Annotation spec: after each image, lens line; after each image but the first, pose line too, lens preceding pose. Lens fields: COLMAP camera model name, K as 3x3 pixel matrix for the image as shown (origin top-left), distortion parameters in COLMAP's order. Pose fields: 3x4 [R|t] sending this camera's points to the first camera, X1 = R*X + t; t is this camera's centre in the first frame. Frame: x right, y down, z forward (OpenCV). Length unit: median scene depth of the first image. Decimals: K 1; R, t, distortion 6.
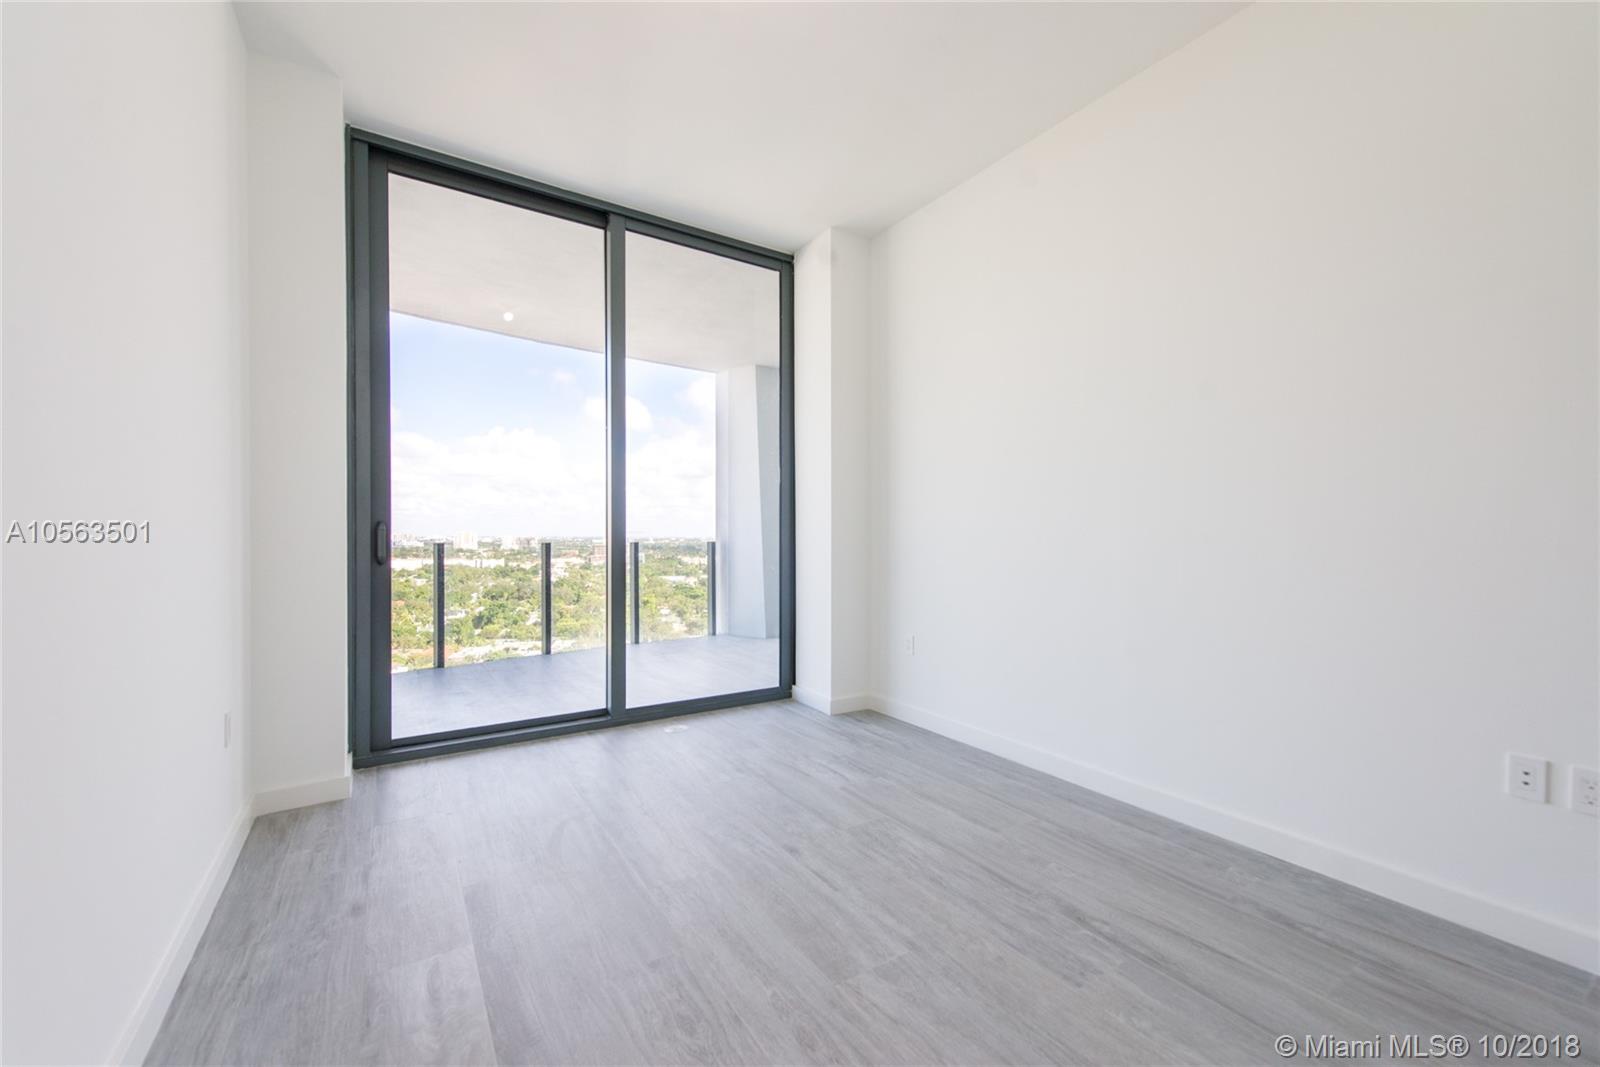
lens RADIAL K [[630.8, 0, 799.9], [0, 630.8, 524.1], [0, 0, 1]] dist [0.018853, -0.003479]
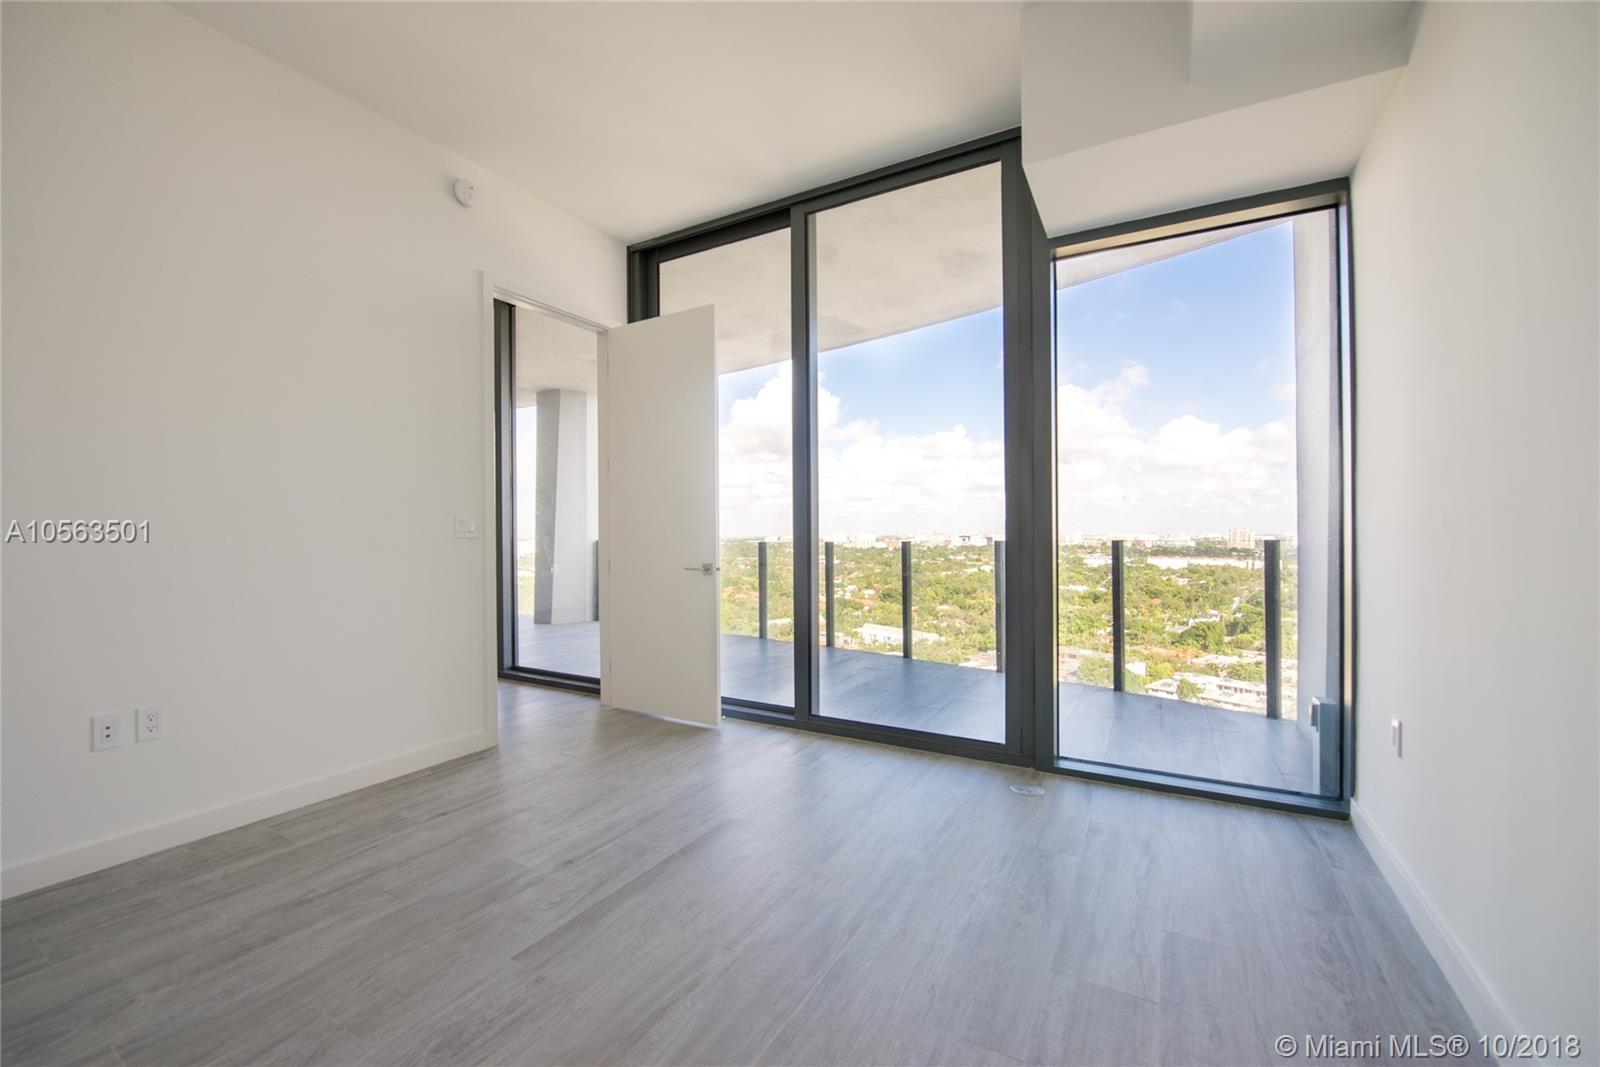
lens RADIAL K [[630.8, 0, 791.9], [0, 630.8, 541.4], [0, 0, 1]] dist [0.018853, -0.003479]
pose [[0.446642, 0.003244, -0.894707, 0.575844], [0.022598, 0.999634, 0.014905, 0.011370], [0.894427, -0.026876, 0.446405, 0.549646]]
